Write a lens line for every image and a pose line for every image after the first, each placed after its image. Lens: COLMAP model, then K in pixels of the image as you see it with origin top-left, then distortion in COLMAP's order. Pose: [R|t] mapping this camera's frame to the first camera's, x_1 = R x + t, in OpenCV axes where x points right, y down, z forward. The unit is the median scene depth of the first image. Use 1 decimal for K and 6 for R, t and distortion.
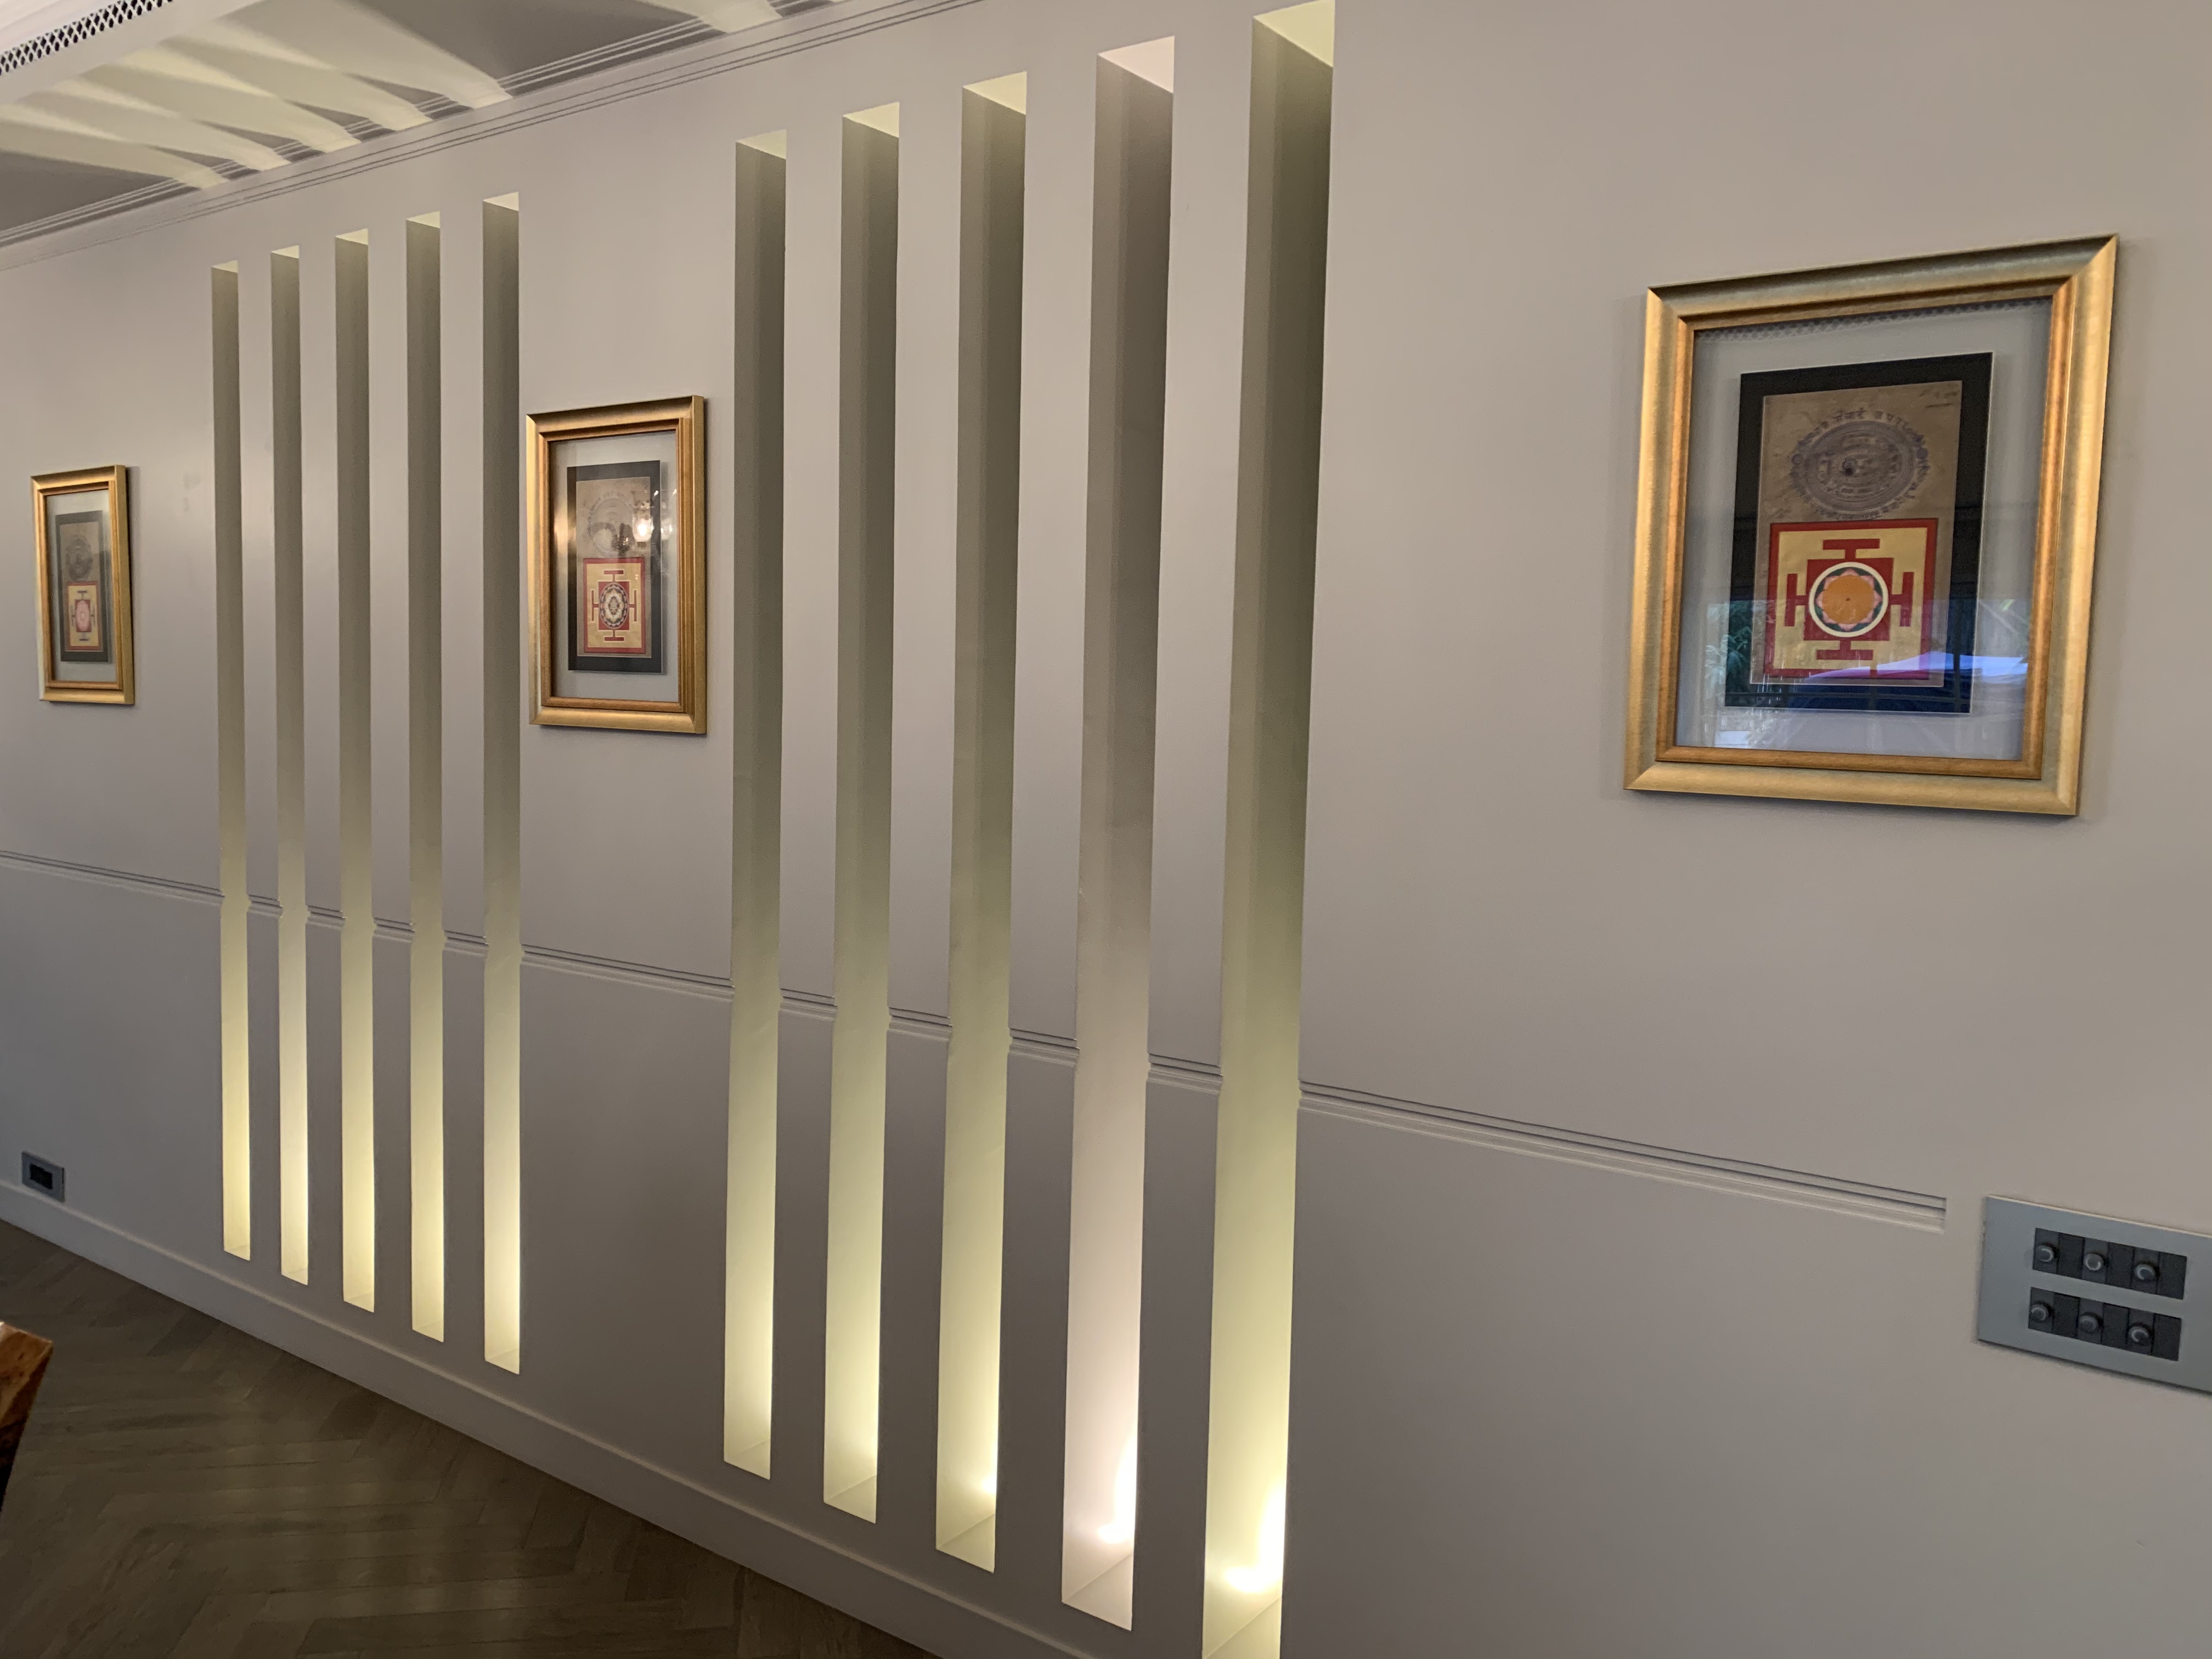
lens RADIAL K [[1722.2, 0, 1107.3], [0, 1722.2, 831.5], [0, 0, 1]] dist [0.040544, -0.060804]
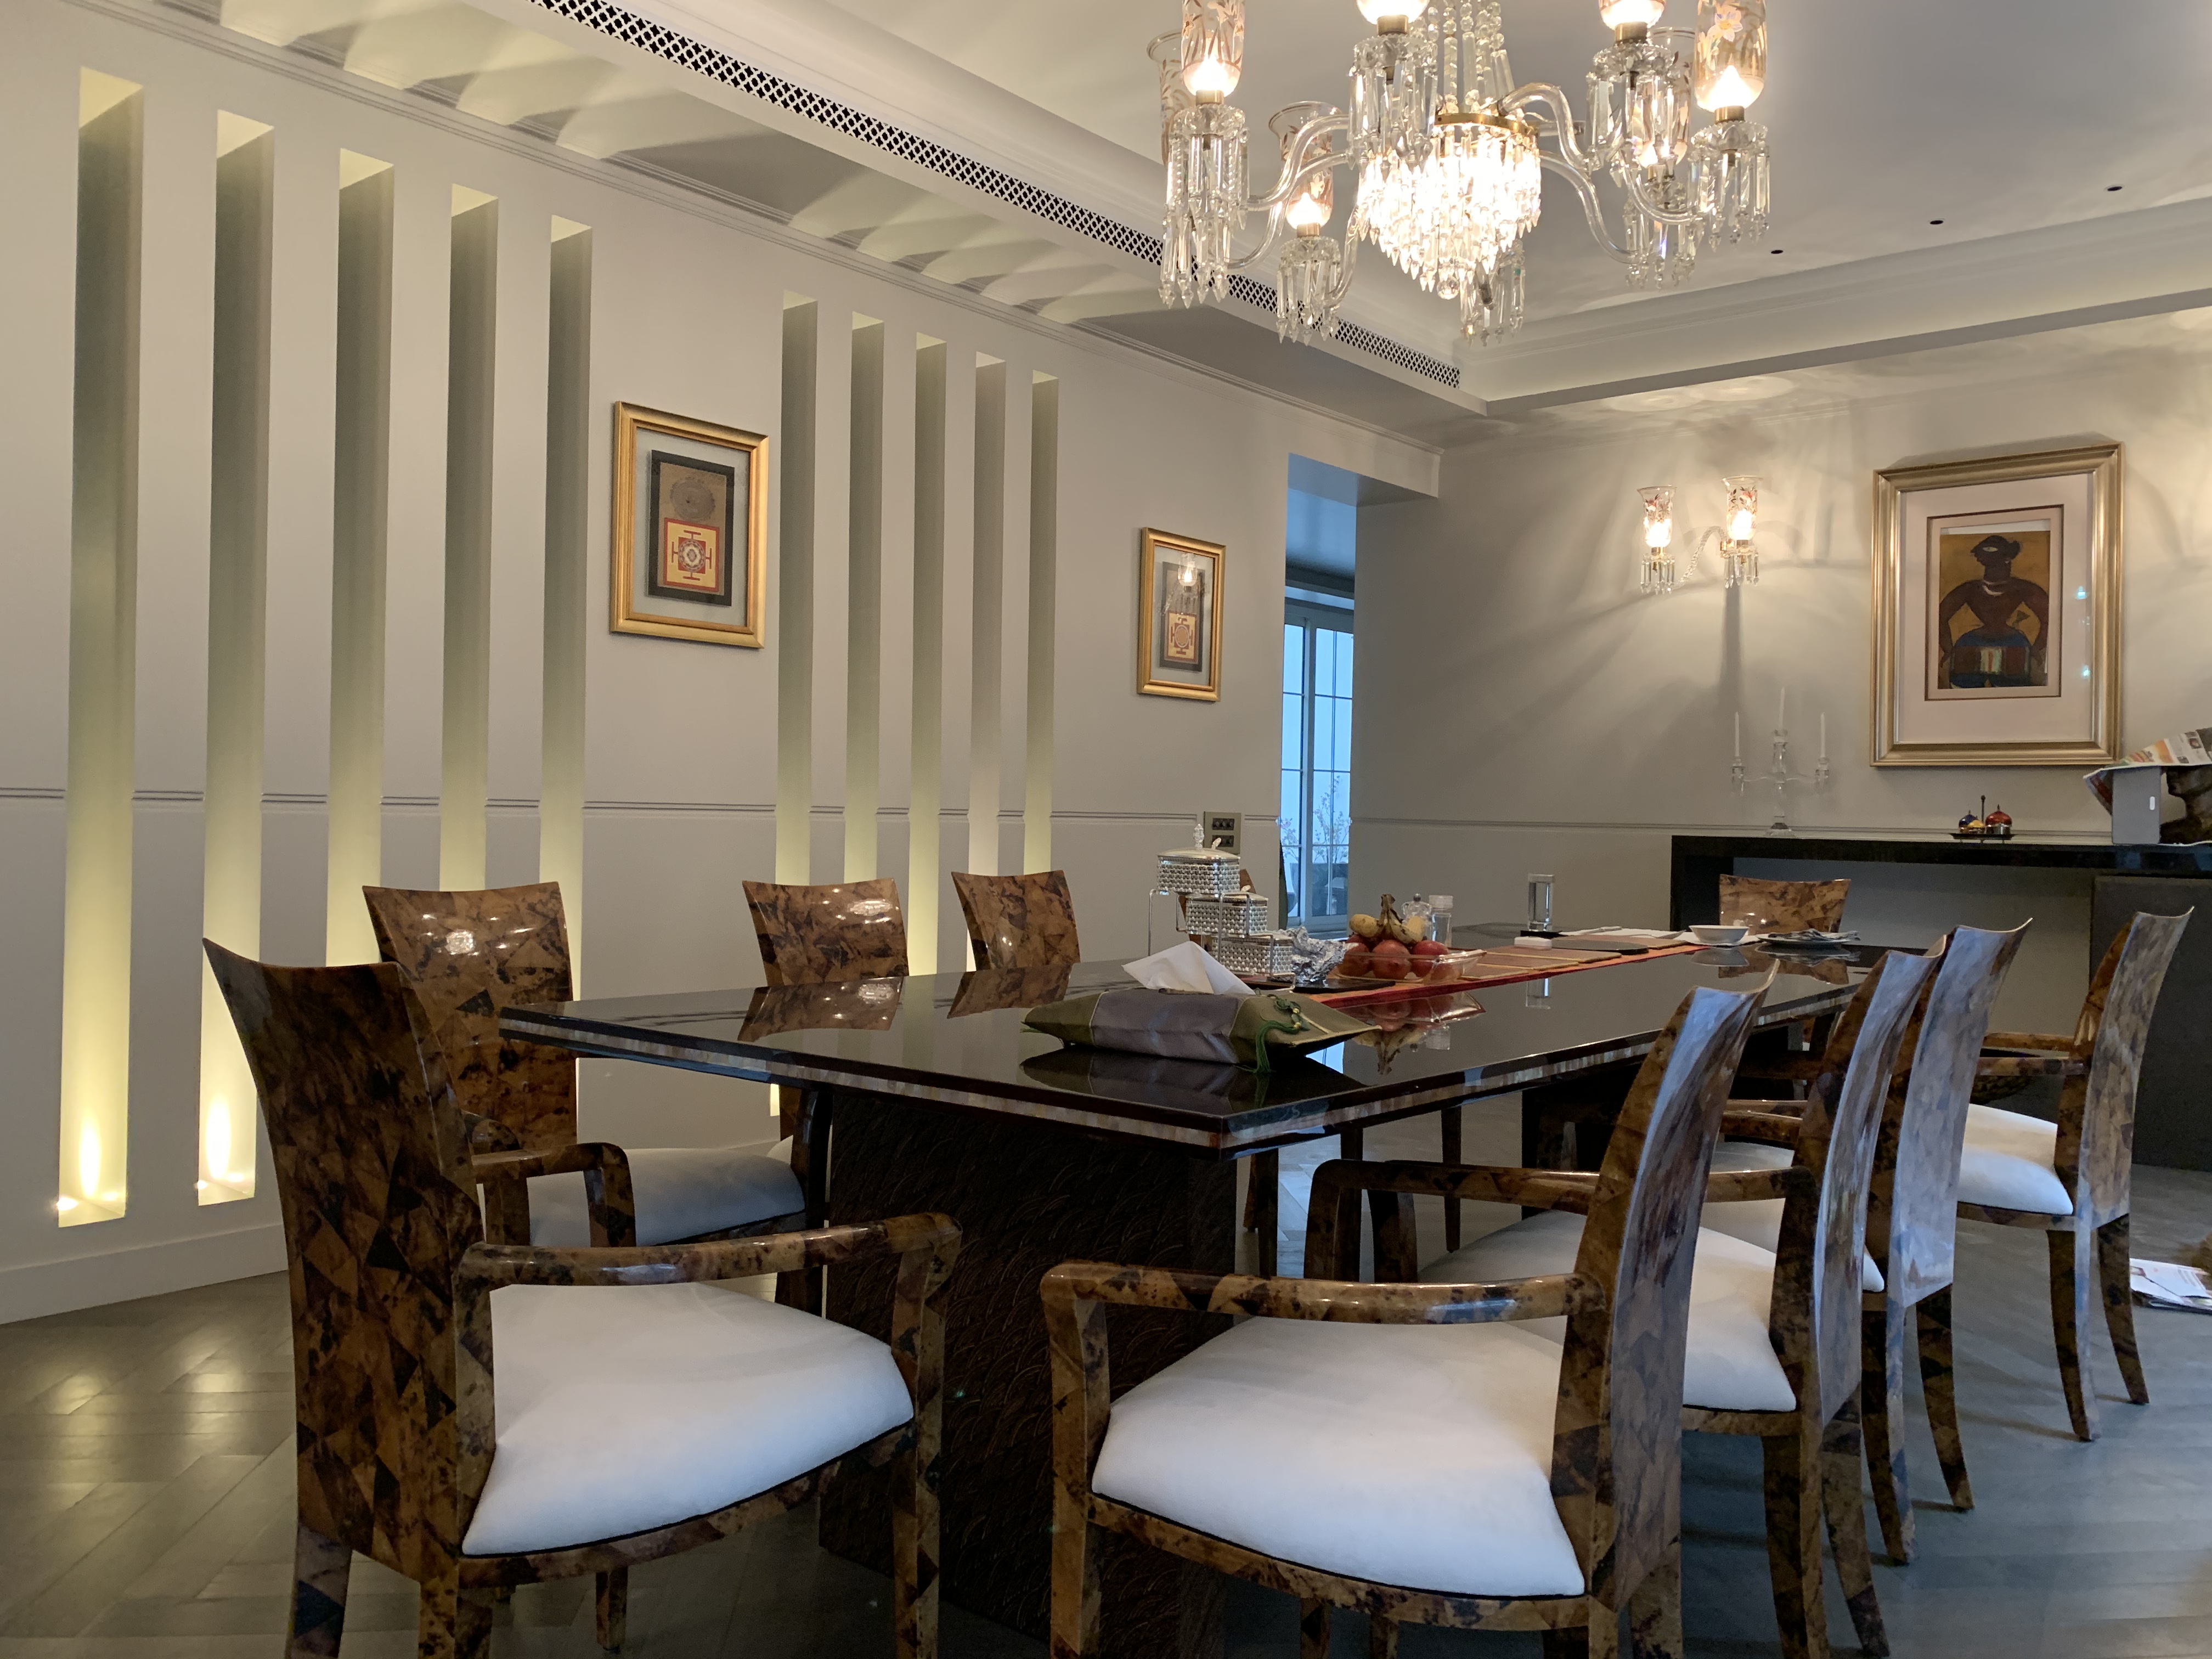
lens RADIAL K [[1722.2, 0, 1108.9], [0, 1722.2, 829.8], [0, 0, 1]] dist [0.040544, -0.060804]
pose [[0.059155, -0.030809, 0.997773, -1.727543], [0.064353, 0.997562, 0.026987, 0.082587], [-0.996172, 0.062613, 0.060994, 0.580498]]
